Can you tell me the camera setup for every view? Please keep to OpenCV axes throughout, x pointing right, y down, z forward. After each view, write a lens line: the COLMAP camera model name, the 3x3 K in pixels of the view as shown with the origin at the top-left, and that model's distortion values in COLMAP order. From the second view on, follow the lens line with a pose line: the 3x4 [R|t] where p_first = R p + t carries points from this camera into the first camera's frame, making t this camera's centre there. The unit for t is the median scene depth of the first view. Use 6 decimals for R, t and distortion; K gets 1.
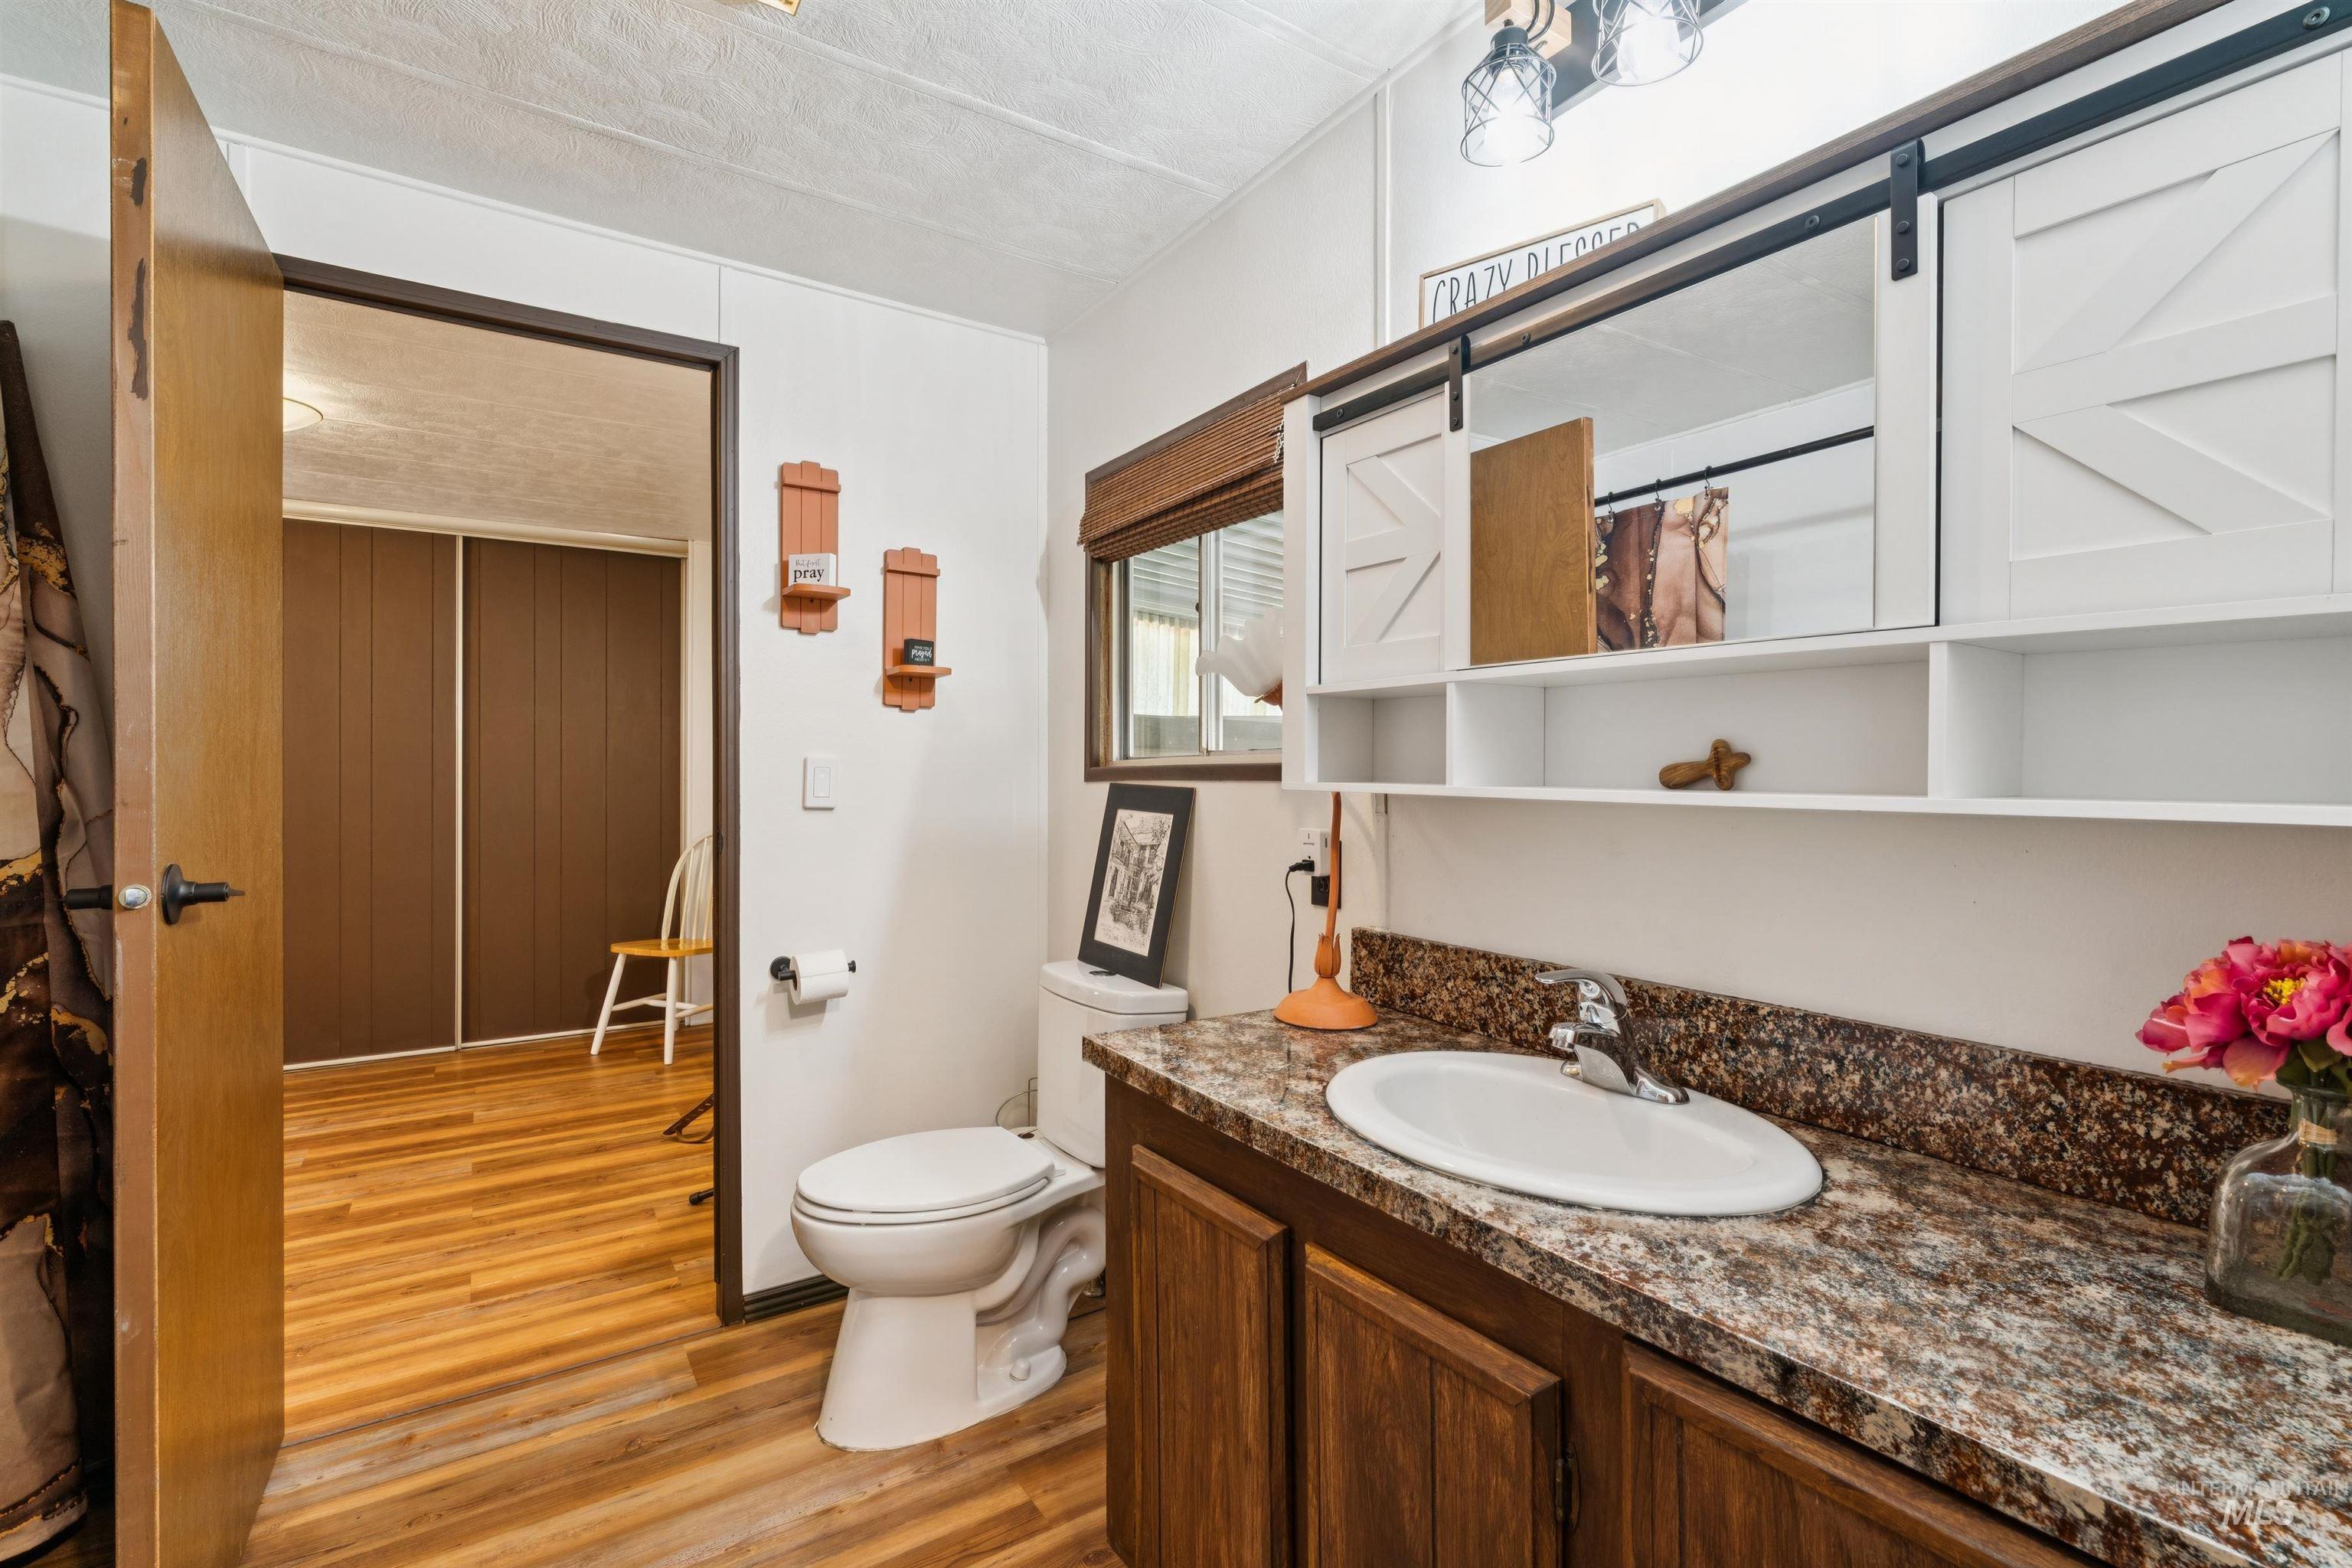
lens RADIAL K [[1054.9, 0, 1174.4], [0, 1054.9, 774.2], [0, 0, 1]] dist [-0.003002, -0.000253]
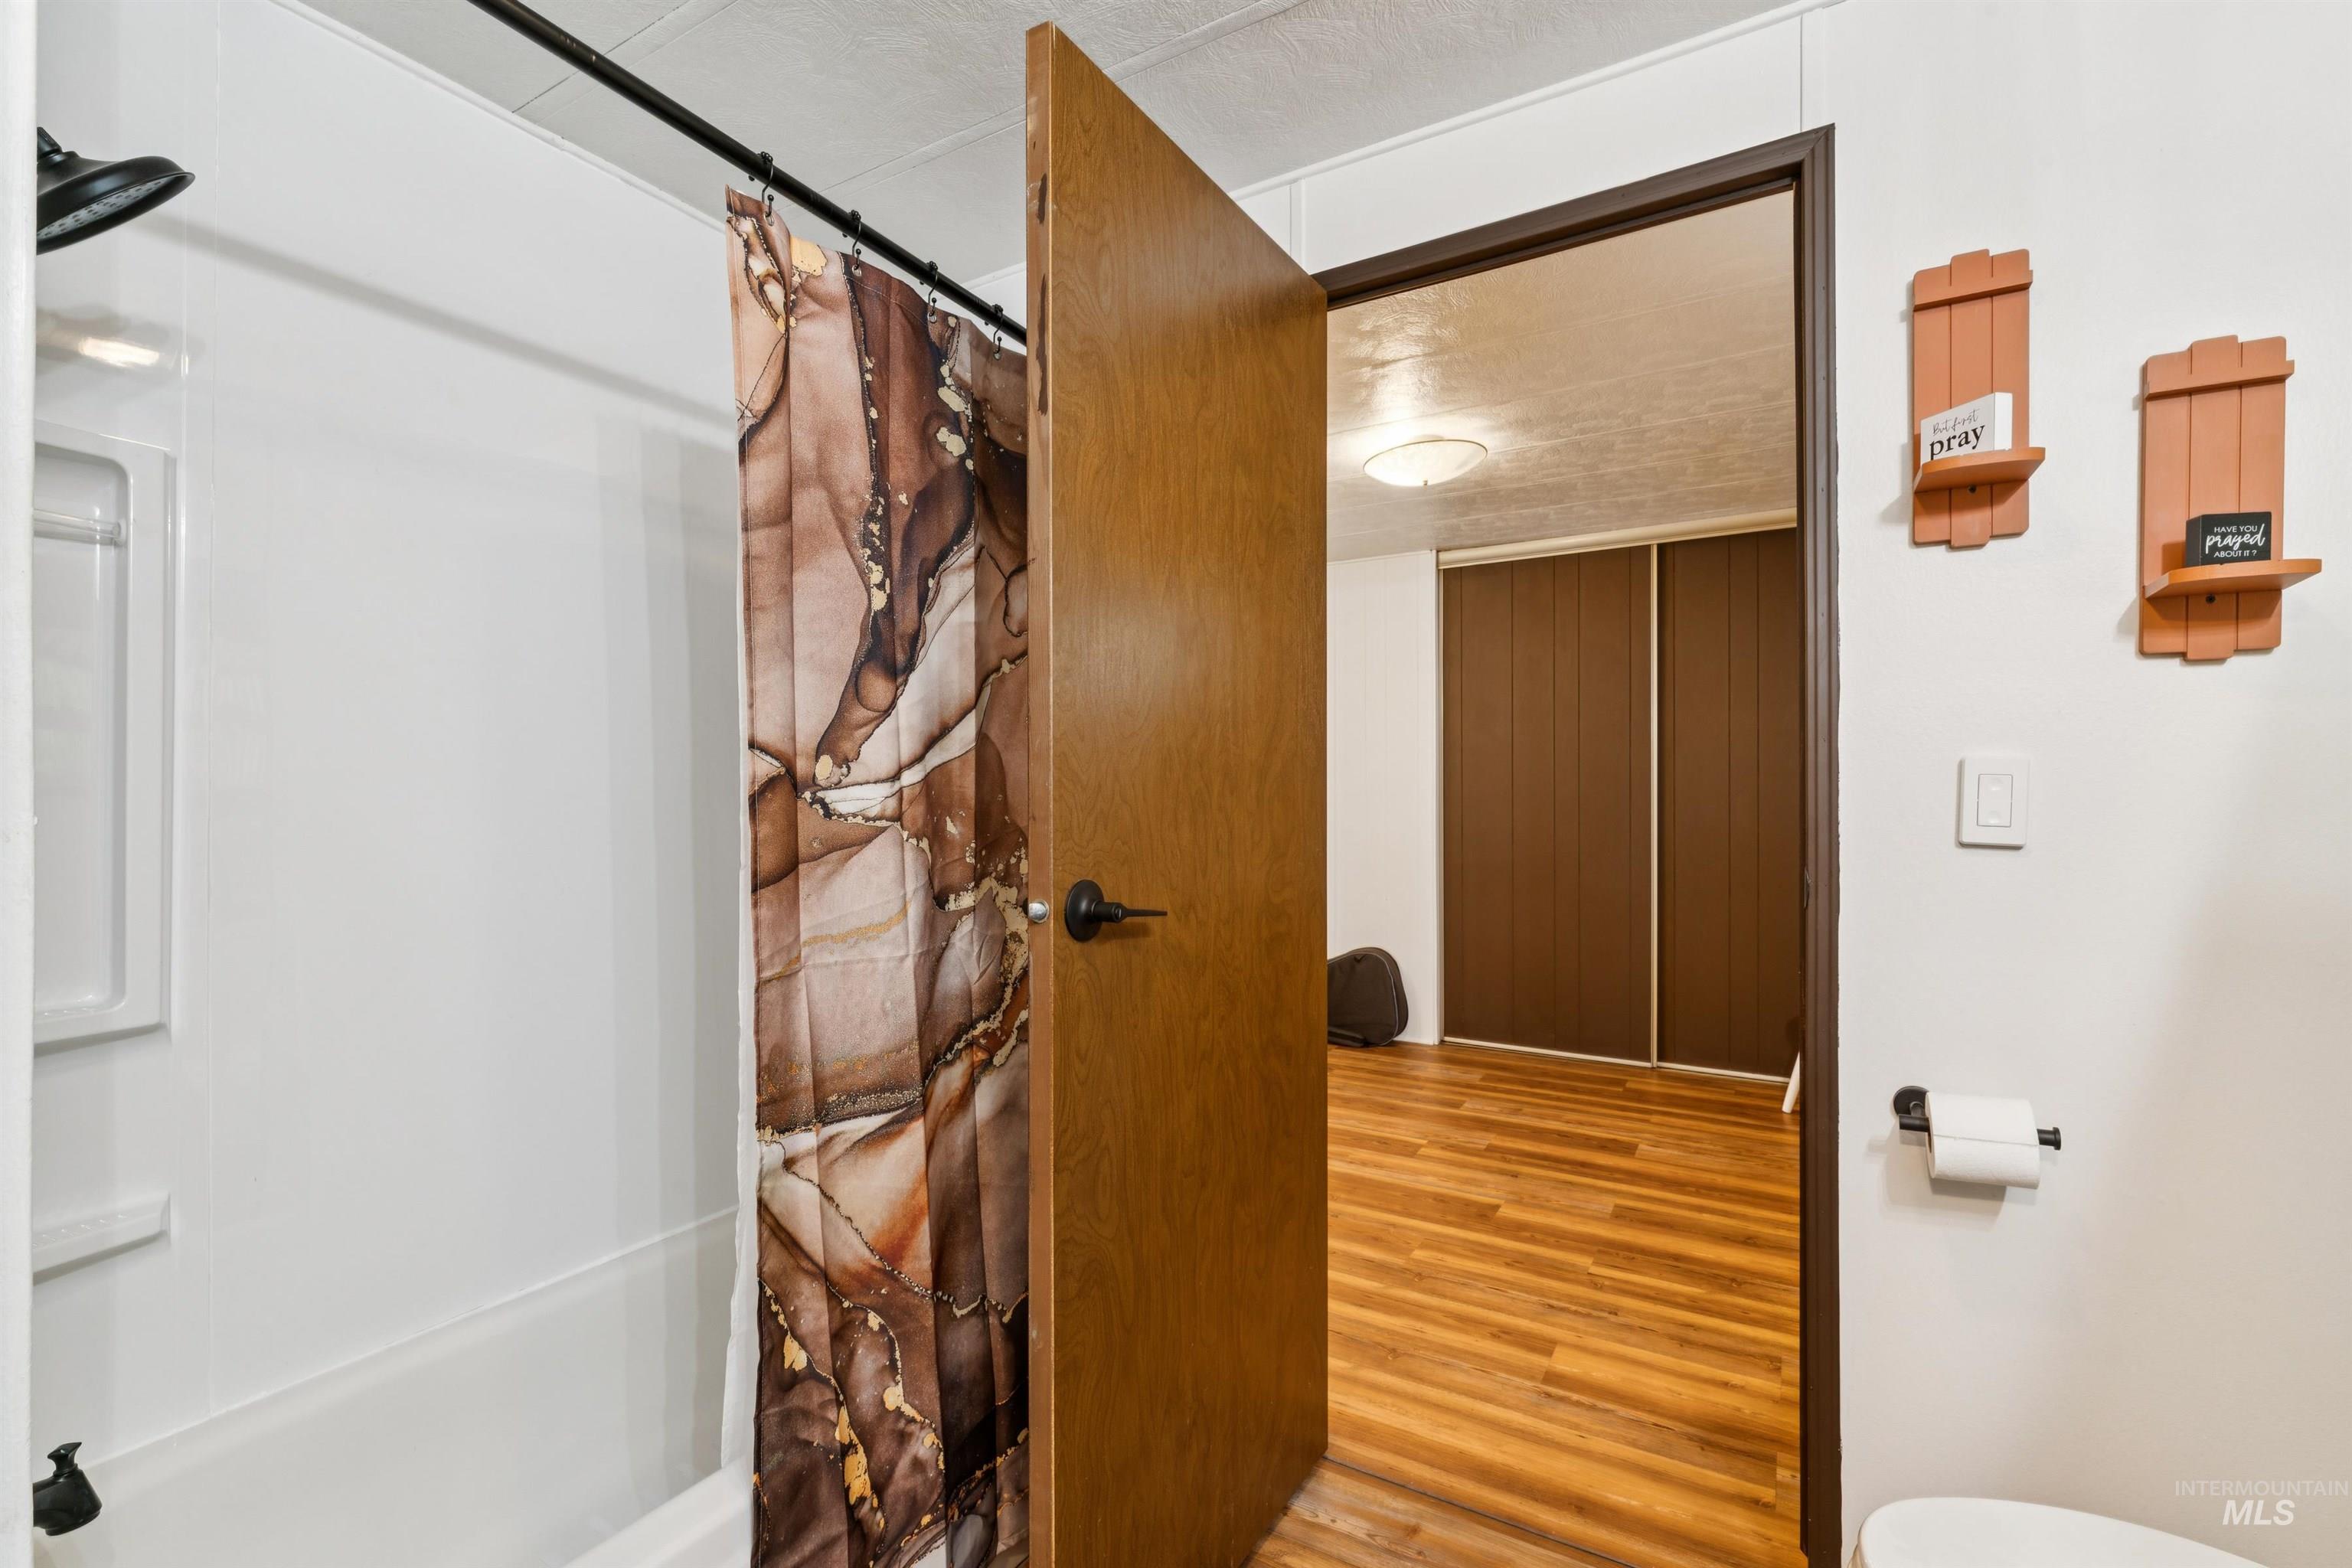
lens RADIAL K [[1023.5, 0, 1176.7], [0, 1023.5, 787.5], [0, 0, 1]] dist [-0.002195, -0.000476]
pose [[0.433479, -0.002794, -0.901159, -0.040262], [0.003383, 0.999993, -0.001473, 0.001245], [0.901157, -0.002410, 0.433486, 0.578277]]
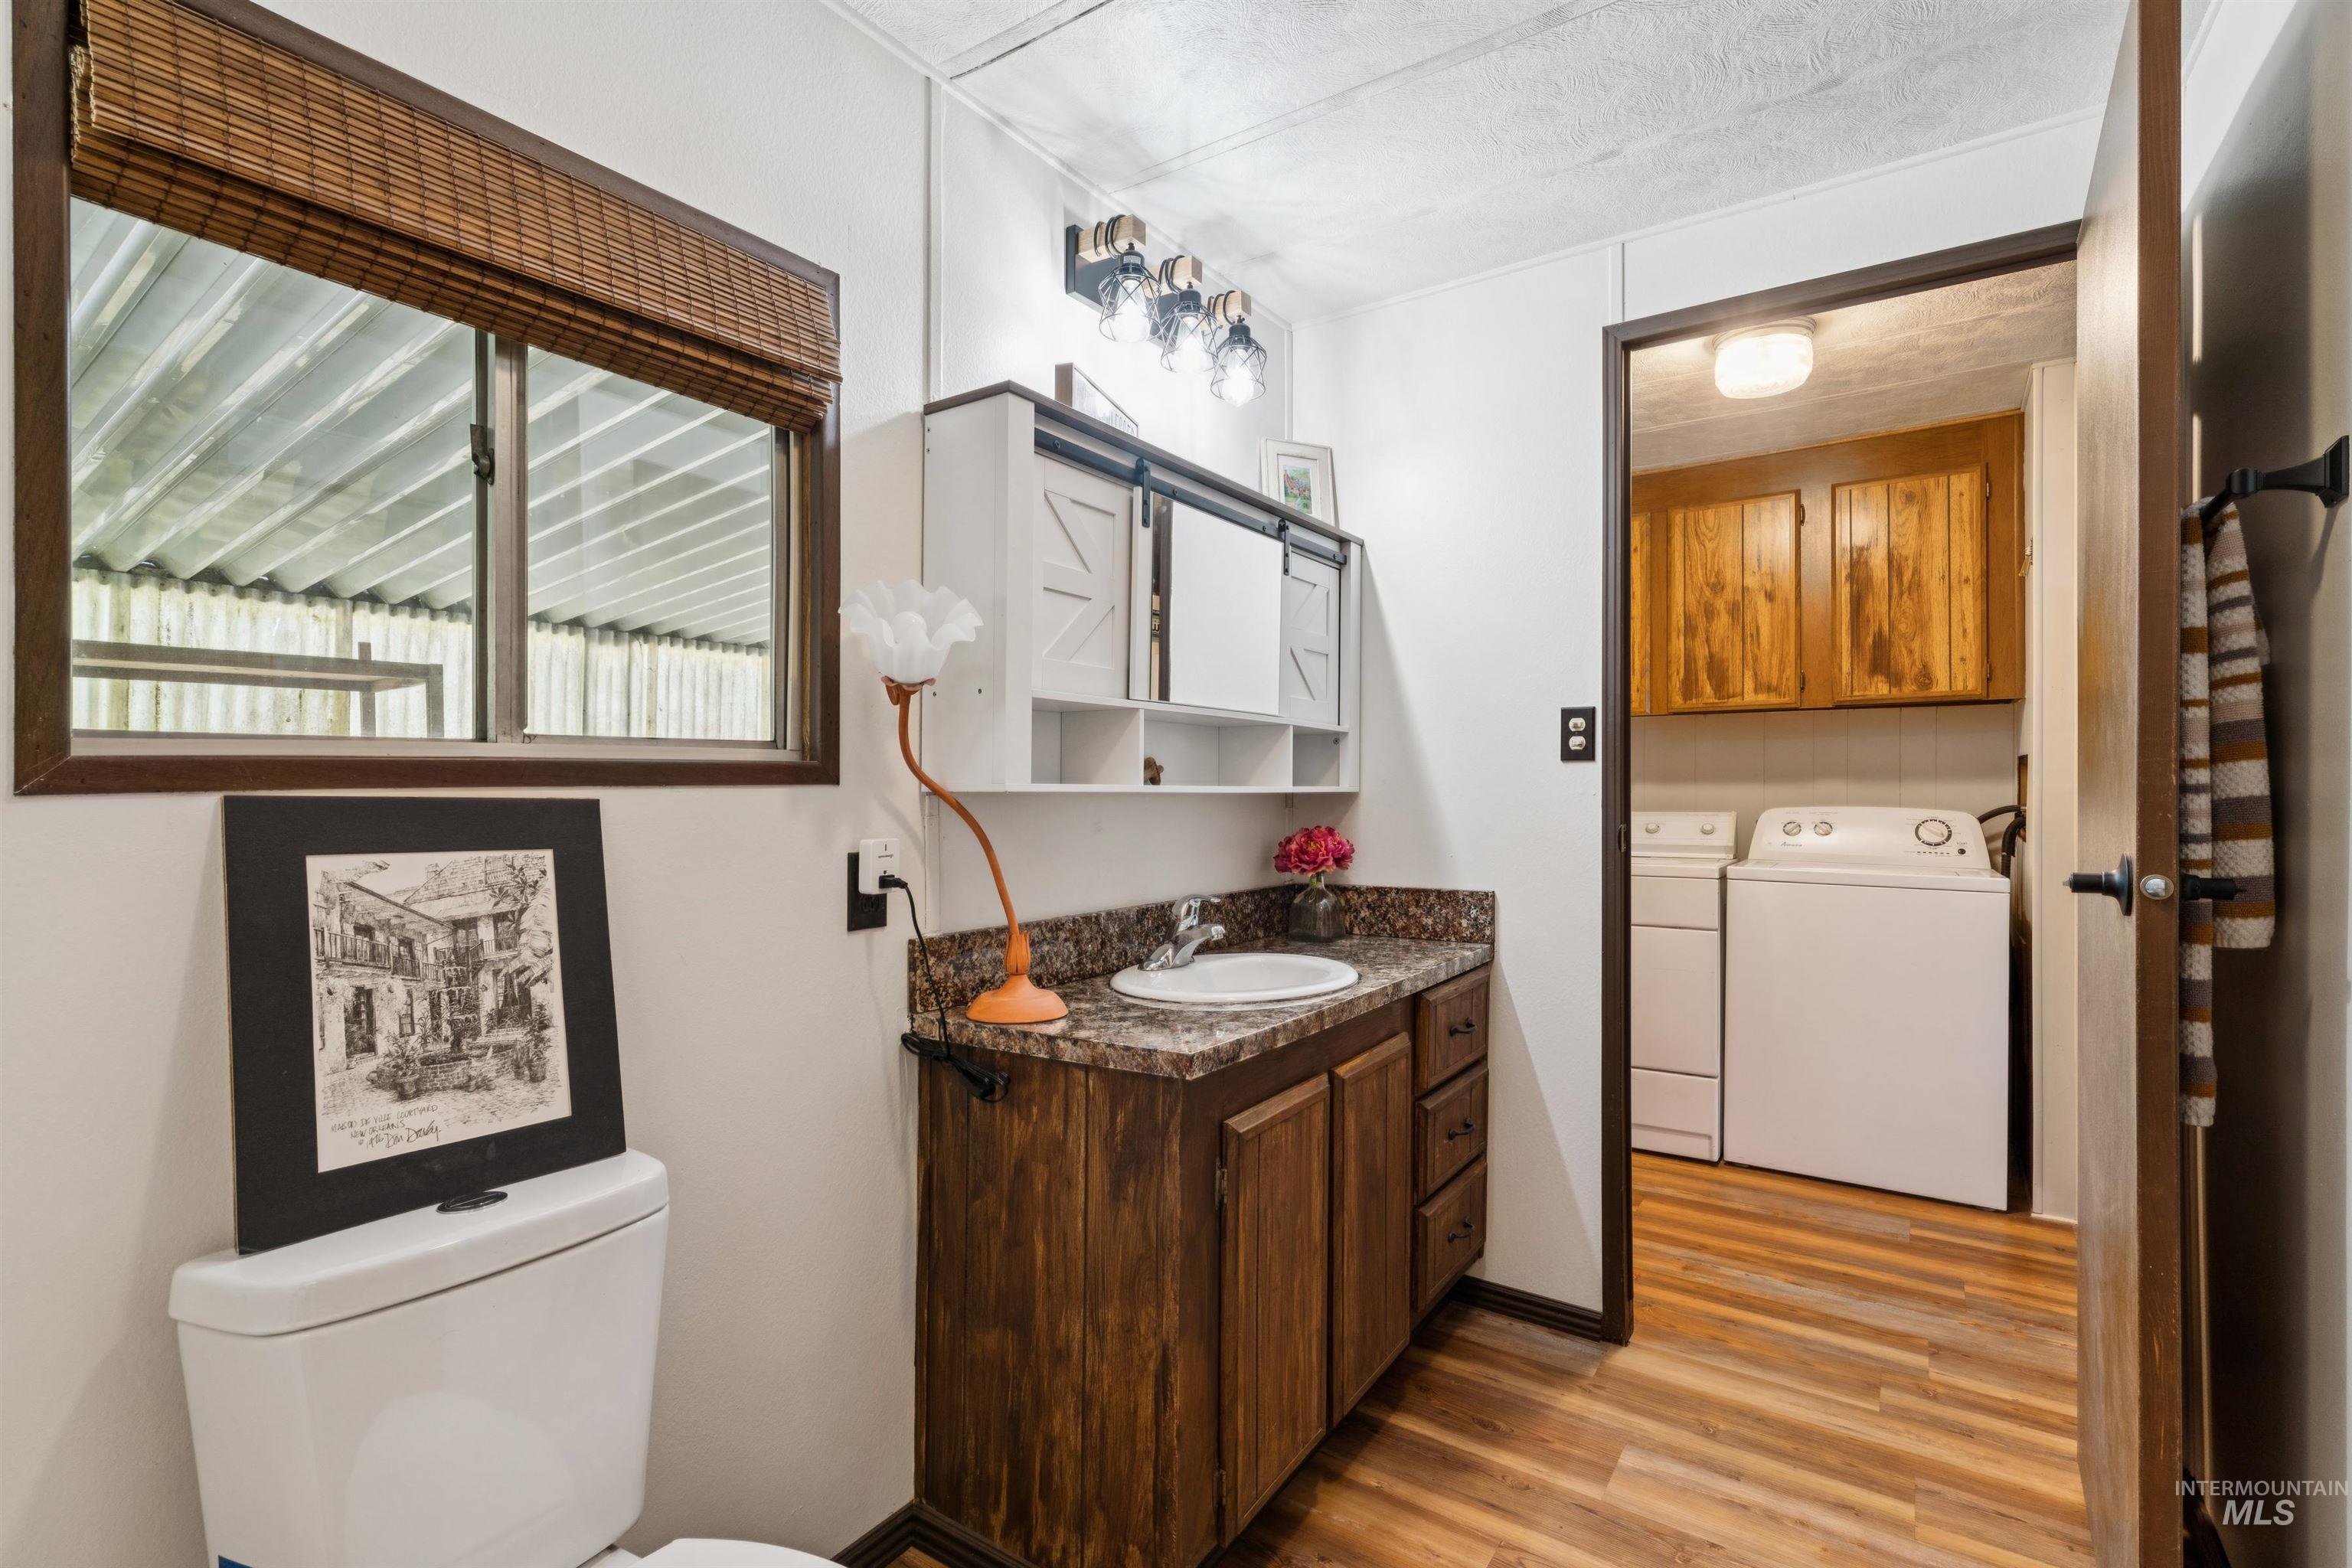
lens RADIAL K [[1085.5, 0, 1176.0], [0, 1085.5, 784.0], [0, 0, 1]] dist [0.021402, 0.000089]
pose [[-0.378738, -0.000142, 0.925504, -0.884452], [0.004087, 0.999990, 0.001826, 0.006454], [-0.925495, 0.004474, -0.378734, 1.249678]]
